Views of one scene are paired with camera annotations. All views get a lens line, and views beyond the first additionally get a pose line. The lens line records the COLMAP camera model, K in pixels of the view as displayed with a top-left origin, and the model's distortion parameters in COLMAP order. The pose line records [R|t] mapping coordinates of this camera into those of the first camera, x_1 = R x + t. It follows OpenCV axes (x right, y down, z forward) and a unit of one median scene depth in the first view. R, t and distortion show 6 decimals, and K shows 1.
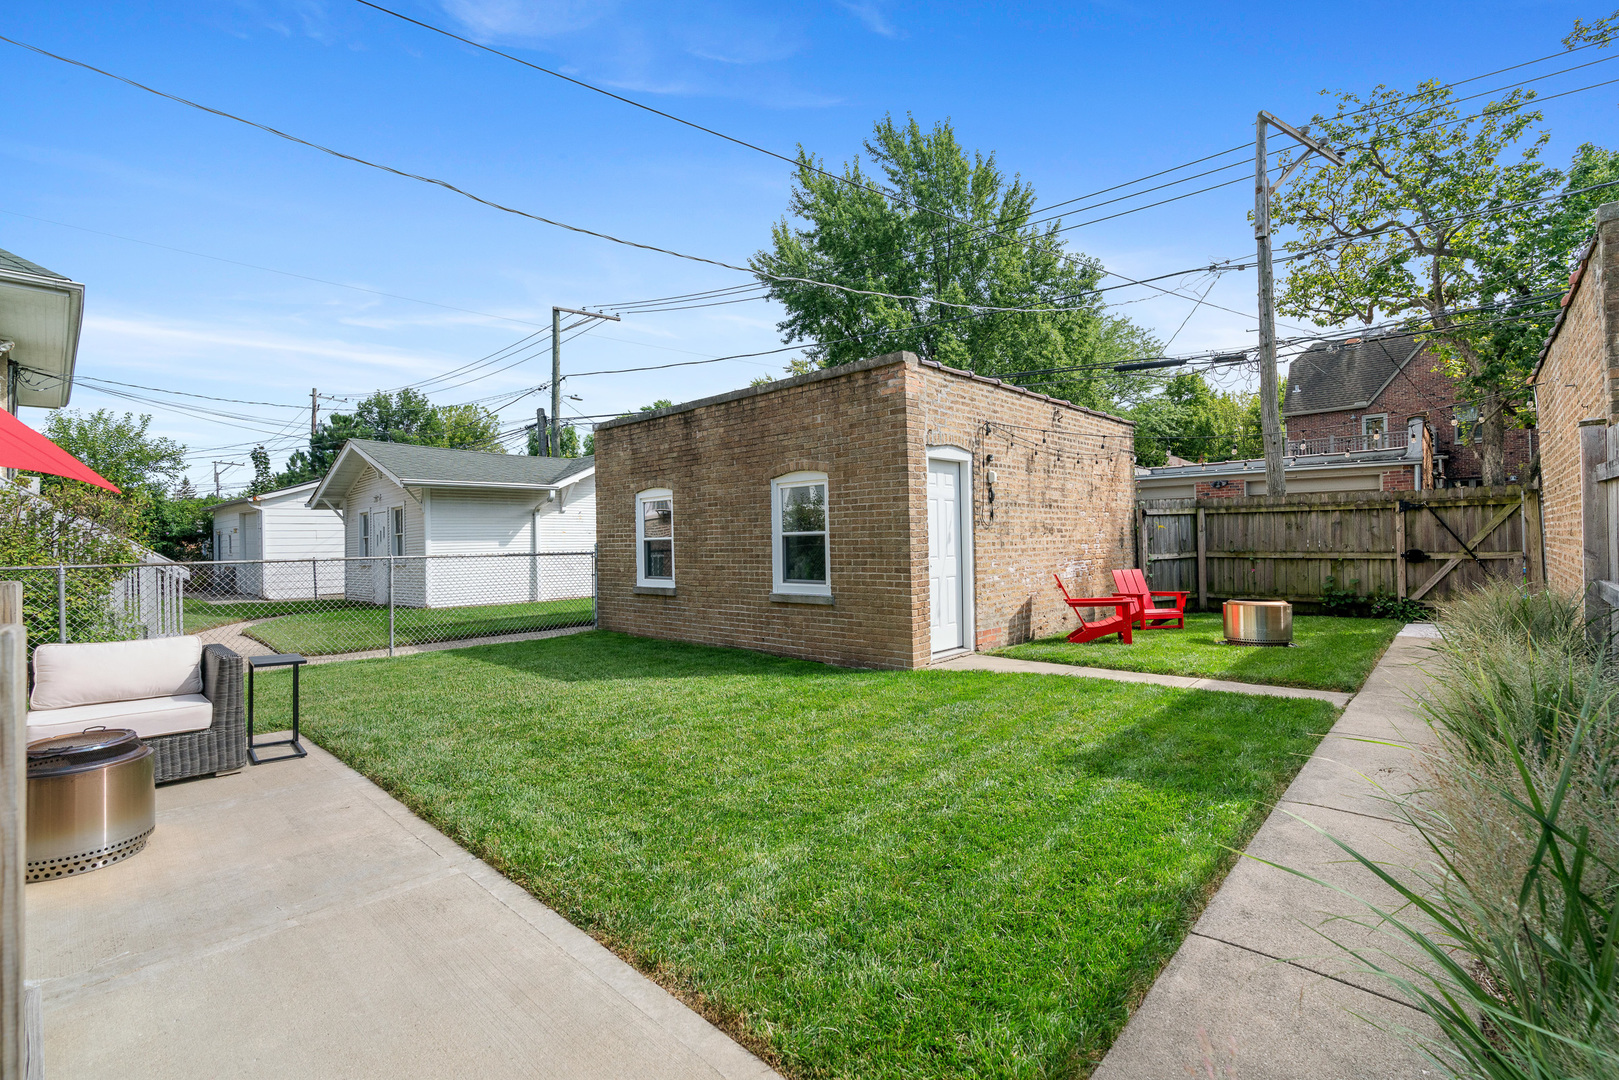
lens RADIAL K [[728.3, 0, 804.6], [0, 728.3, 527.2], [0, 0, 1]] dist [-0.015566, 0.003426]
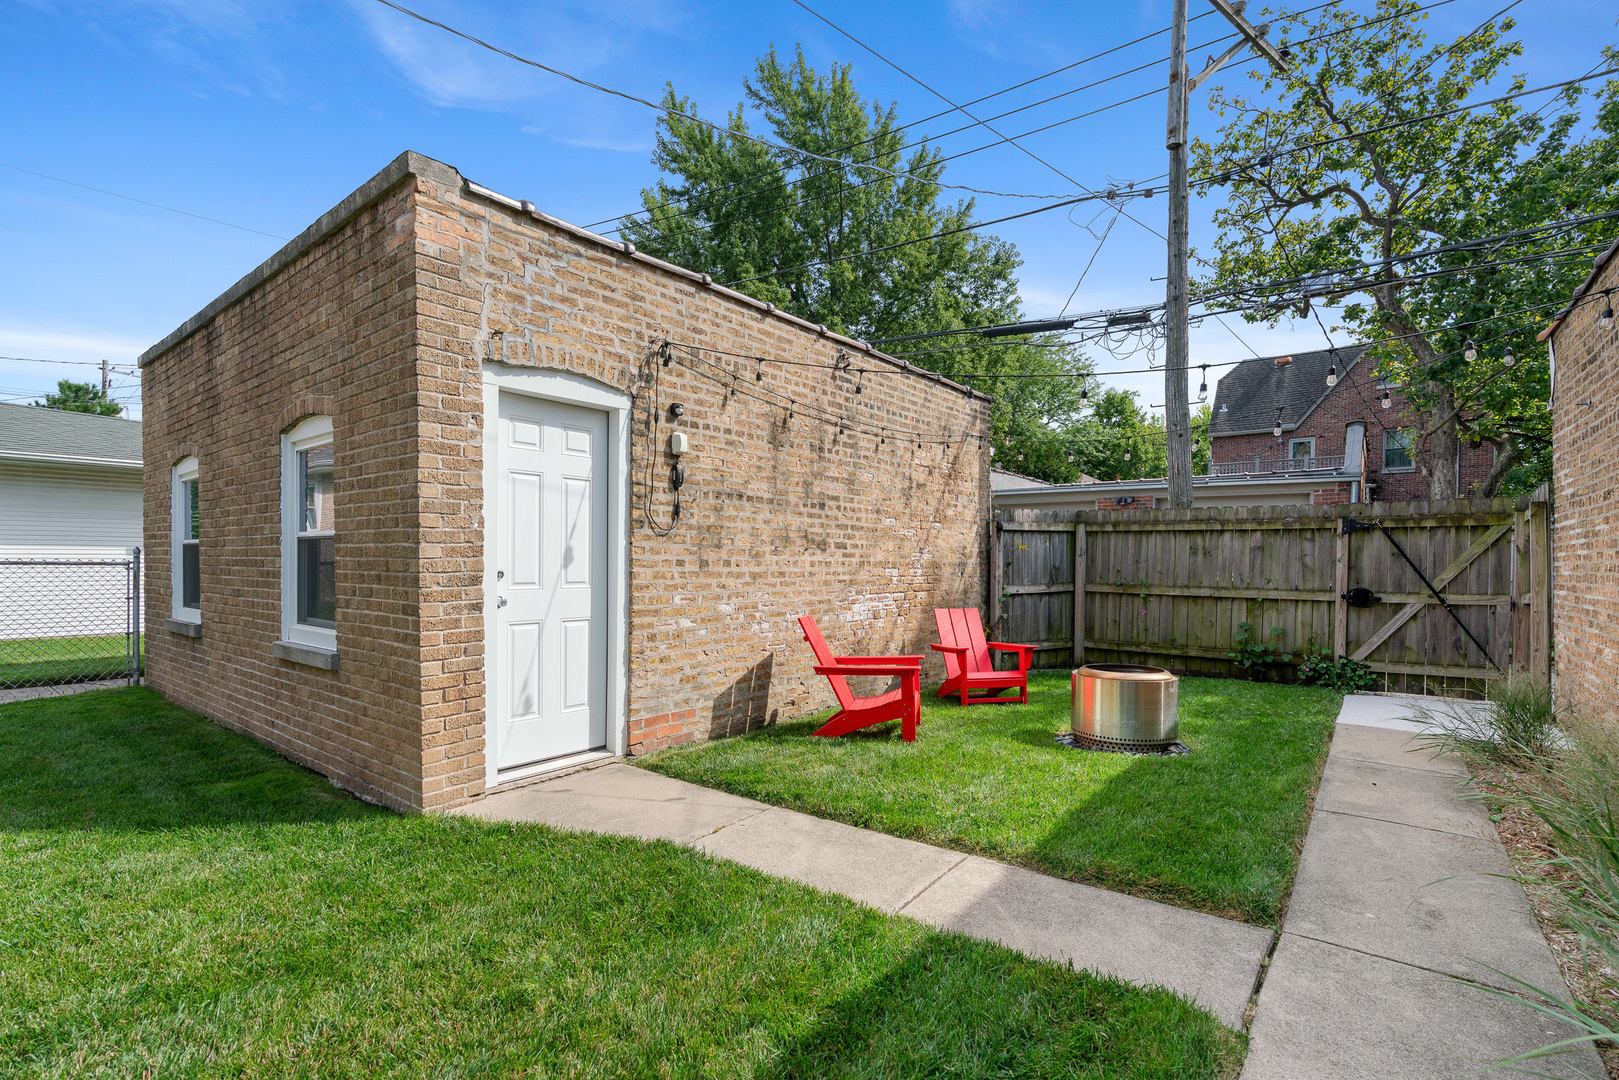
lens RADIAL K [[728.3, 0, 824.4], [0, 728.3, 570.6], [0, 0, 1]] dist [-0.015566, 0.003426]
pose [[0.995207, 0.024359, 0.094712, 0.240207], [-0.027142, 0.999234, 0.028201, 0.007501], [-0.093953, -0.030636, 0.995105, 0.323039]]
